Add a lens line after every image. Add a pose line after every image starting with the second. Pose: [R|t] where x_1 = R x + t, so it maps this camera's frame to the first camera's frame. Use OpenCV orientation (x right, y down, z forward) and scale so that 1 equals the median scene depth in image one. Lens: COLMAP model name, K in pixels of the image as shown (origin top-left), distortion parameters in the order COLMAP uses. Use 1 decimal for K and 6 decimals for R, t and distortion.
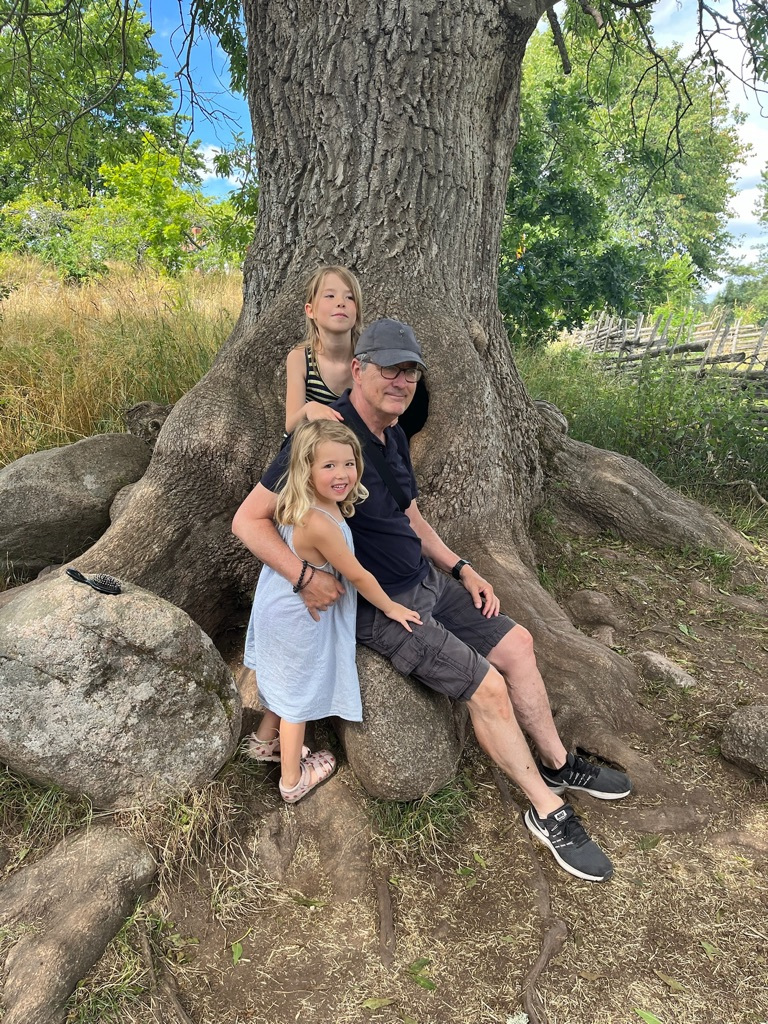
lens RADIAL K [[763.6, 0, 385.7], [0, 763.6, 517.0], [0, 0, 1]] dist [0.085273, -0.104326]
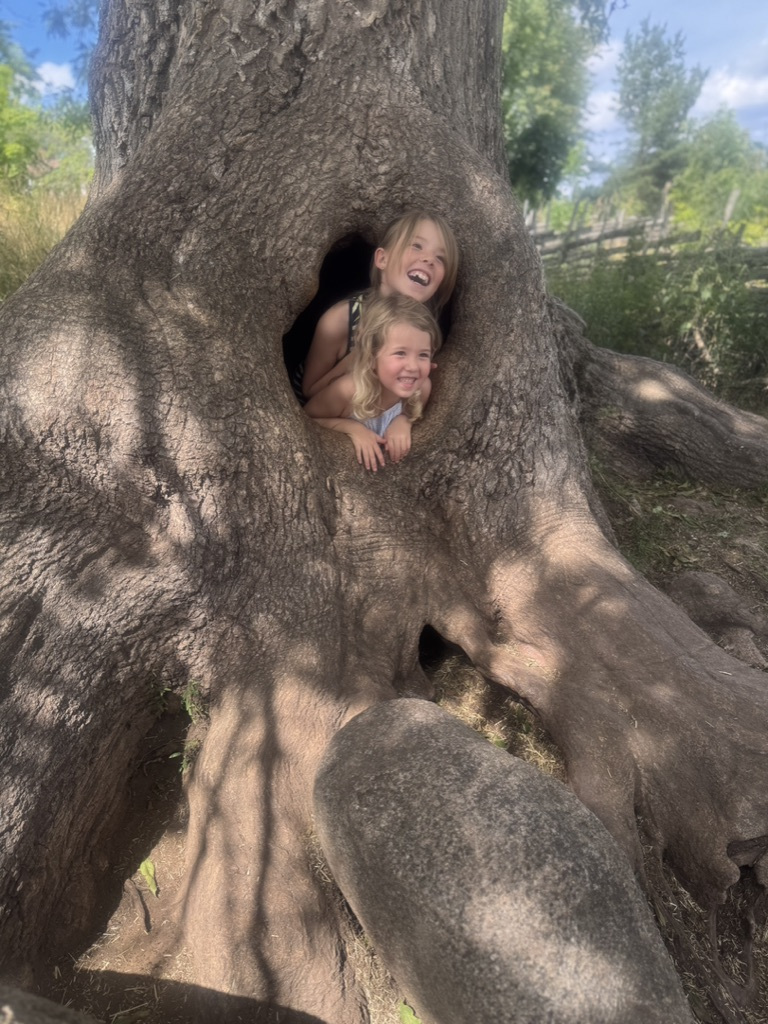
lens RADIAL K [[711.7, 0, 383.6], [0, 711.7, 505.6], [0, 0, 1]] dist [0.062614, -0.070753]
pose [[0.984517, -0.111618, 0.135160, -0.085956], [0.096764, 0.988997, 0.111904, -0.062285], [-0.146164, -0.097093, 0.984484, 0.469005]]
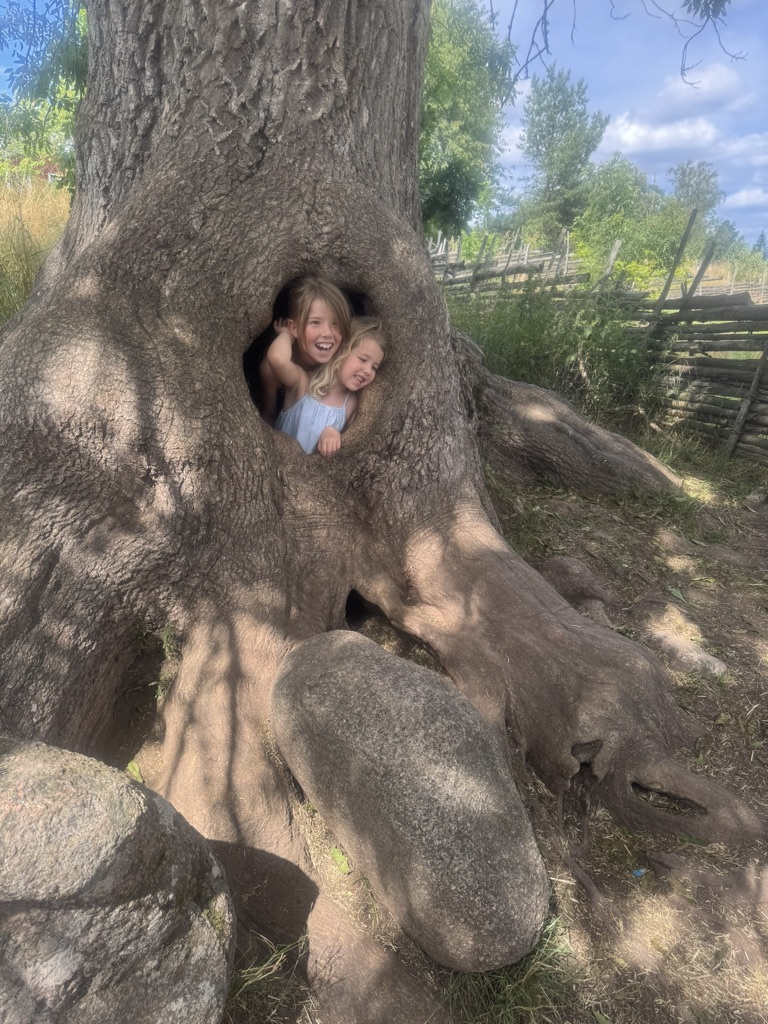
lens RADIAL K [[711.7, 0, 383.6], [0, 711.7, 505.6], [0, 0, 1]] dist [0.062614, -0.070753]
pose [[0.962172, -0.085894, 0.258550, -0.130718], [0.060993, 0.992825, 0.102852, -0.056816], [-0.265529, -0.083191, 0.960507, 0.334094]]
